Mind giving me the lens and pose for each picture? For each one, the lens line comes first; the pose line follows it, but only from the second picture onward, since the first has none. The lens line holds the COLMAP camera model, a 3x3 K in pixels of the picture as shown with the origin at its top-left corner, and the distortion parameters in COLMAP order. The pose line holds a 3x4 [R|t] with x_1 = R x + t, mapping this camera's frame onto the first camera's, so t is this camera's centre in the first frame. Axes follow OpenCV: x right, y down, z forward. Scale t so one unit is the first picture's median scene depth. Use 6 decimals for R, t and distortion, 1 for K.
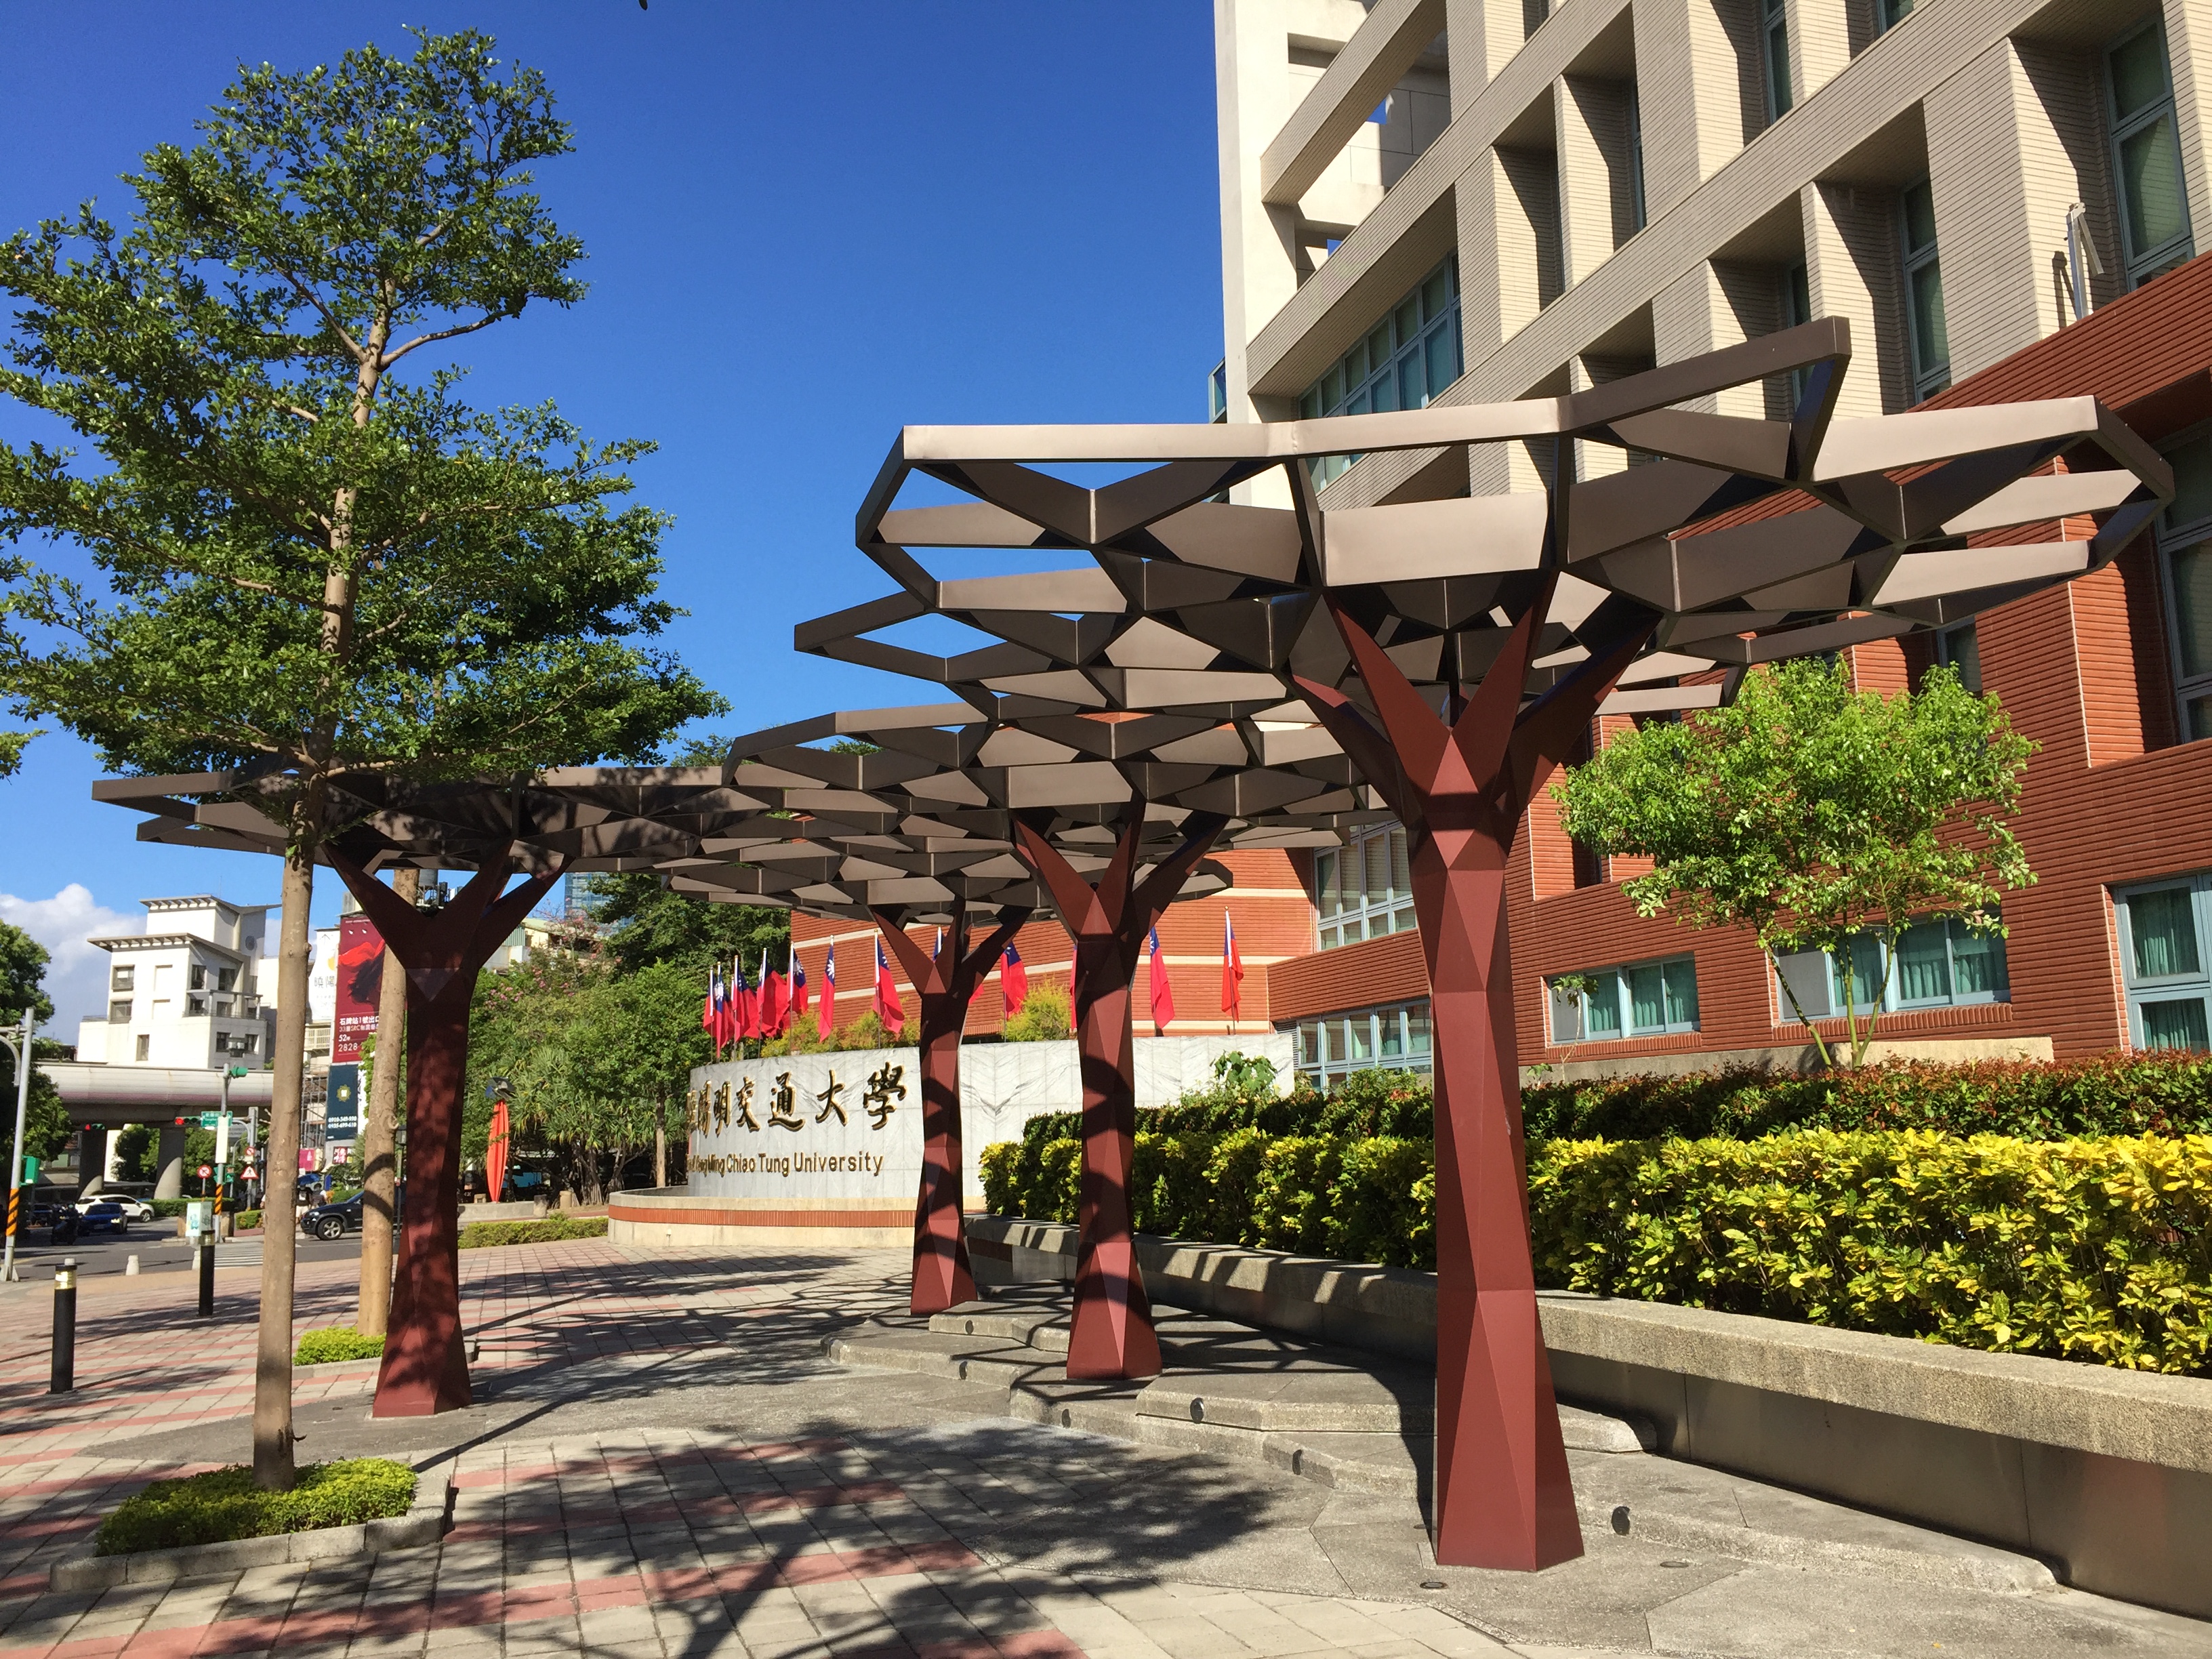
lens RADIAL K [[1872.3, 0, 1106.0], [0, 1872.3, 829.5], [0, 0, 1]] dist [0.031758, -0.001228]
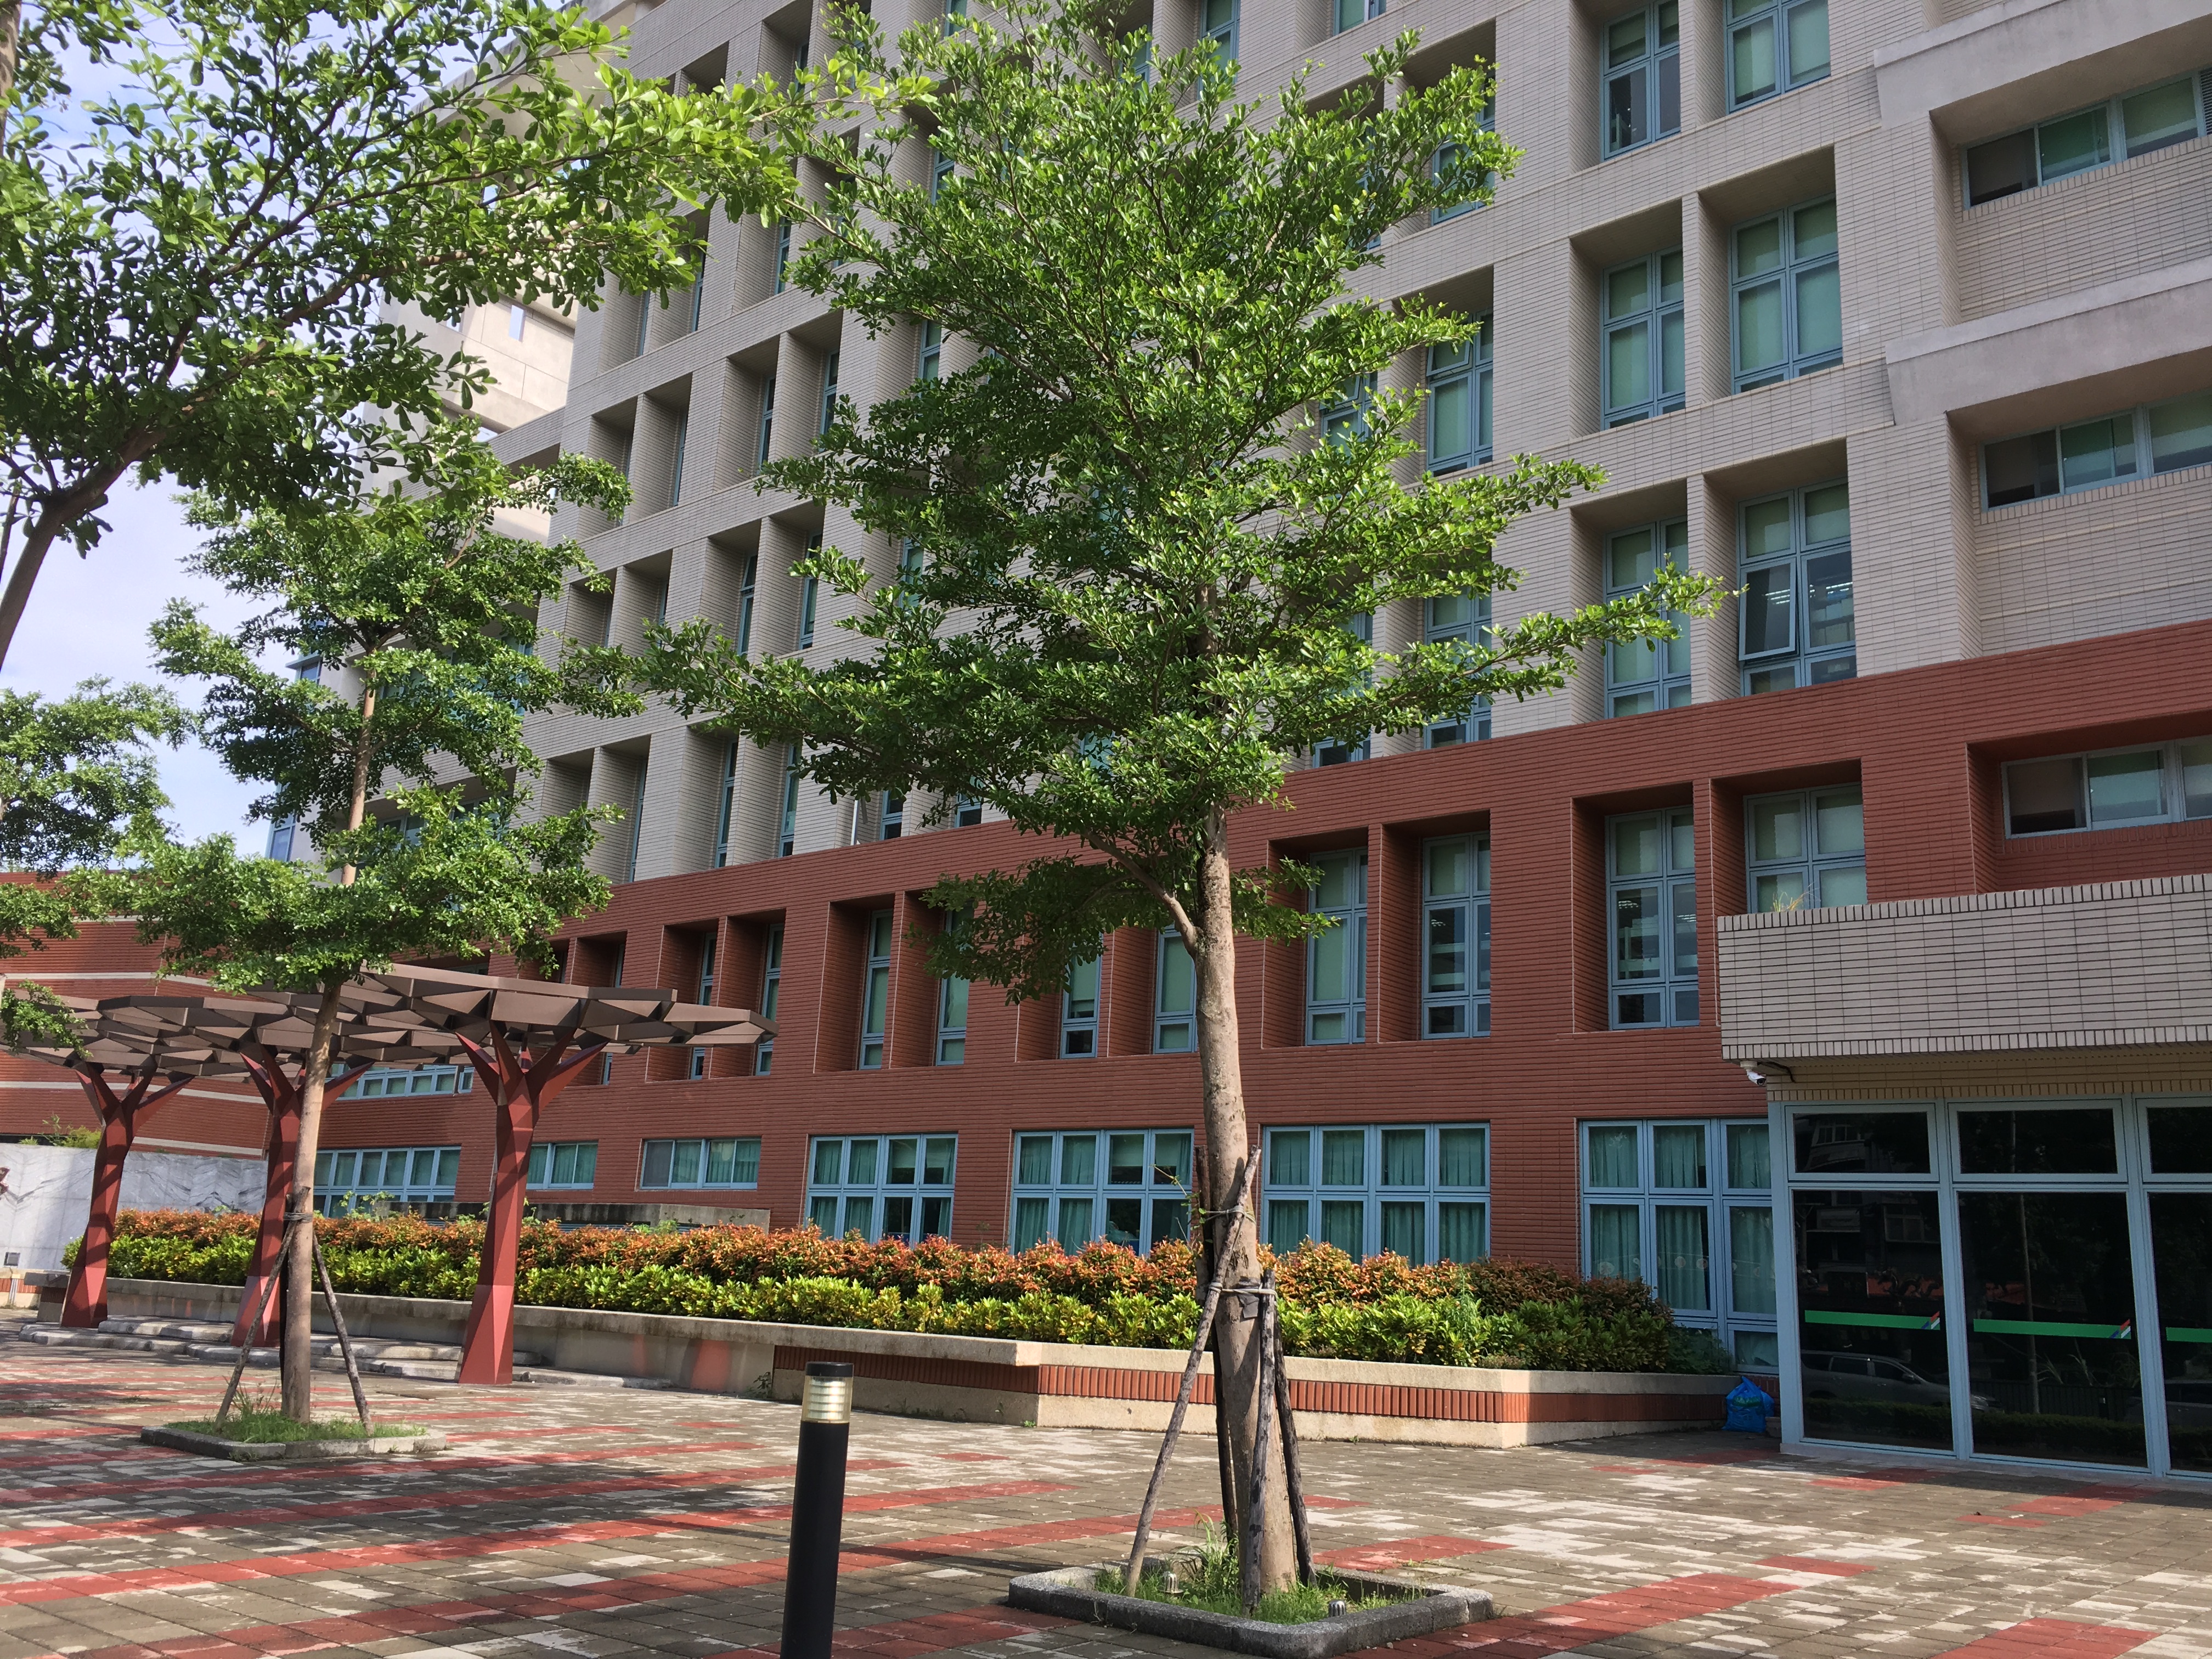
lens RADIAL K [[1871.4, 0, 1106.0], [0, 1871.4, 829.5], [0, 0, 1]] dist [0.076554, -0.110548]
pose [[0.834251, 0.193754, 0.516222, -0.457873], [-0.155601, 0.980902, -0.116700, -0.166138], [-0.528974, 0.017032, 0.848467, -1.348297]]
